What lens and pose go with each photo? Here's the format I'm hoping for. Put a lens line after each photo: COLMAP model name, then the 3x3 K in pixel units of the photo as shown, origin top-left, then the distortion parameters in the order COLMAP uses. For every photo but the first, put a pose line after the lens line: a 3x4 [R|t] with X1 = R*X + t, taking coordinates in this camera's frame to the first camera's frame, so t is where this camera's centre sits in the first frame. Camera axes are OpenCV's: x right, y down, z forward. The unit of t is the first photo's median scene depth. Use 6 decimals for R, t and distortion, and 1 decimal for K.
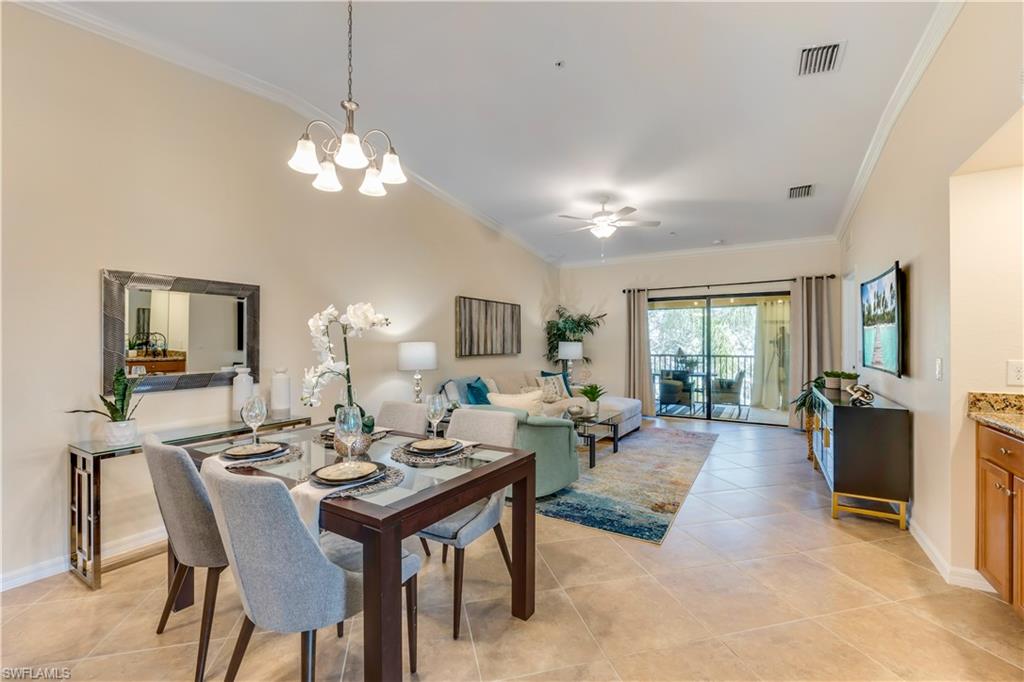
lens RADIAL K [[428.5, 0, 514.7], [0, 428.5, 342.4], [0, 0, 1]] dist [-0.000260, -0.000081]
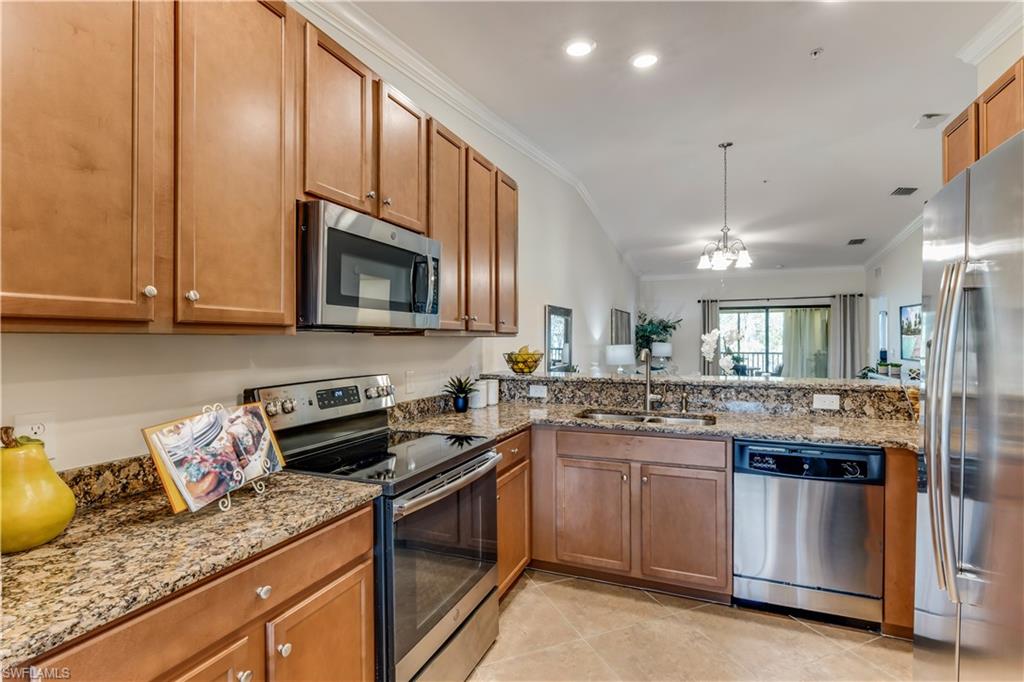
lens RADIAL K [[498.1, 0, 512.0], [0, 498.1, 341.0], [0, 0, 1]] dist [0.000310, 0.000059]
pose [[0.989438, -0.002650, 0.144933, -0.542013], [0.001850, 0.999982, 0.005656, -0.015898], [-0.144945, -0.005328, 0.989425, -0.379230]]
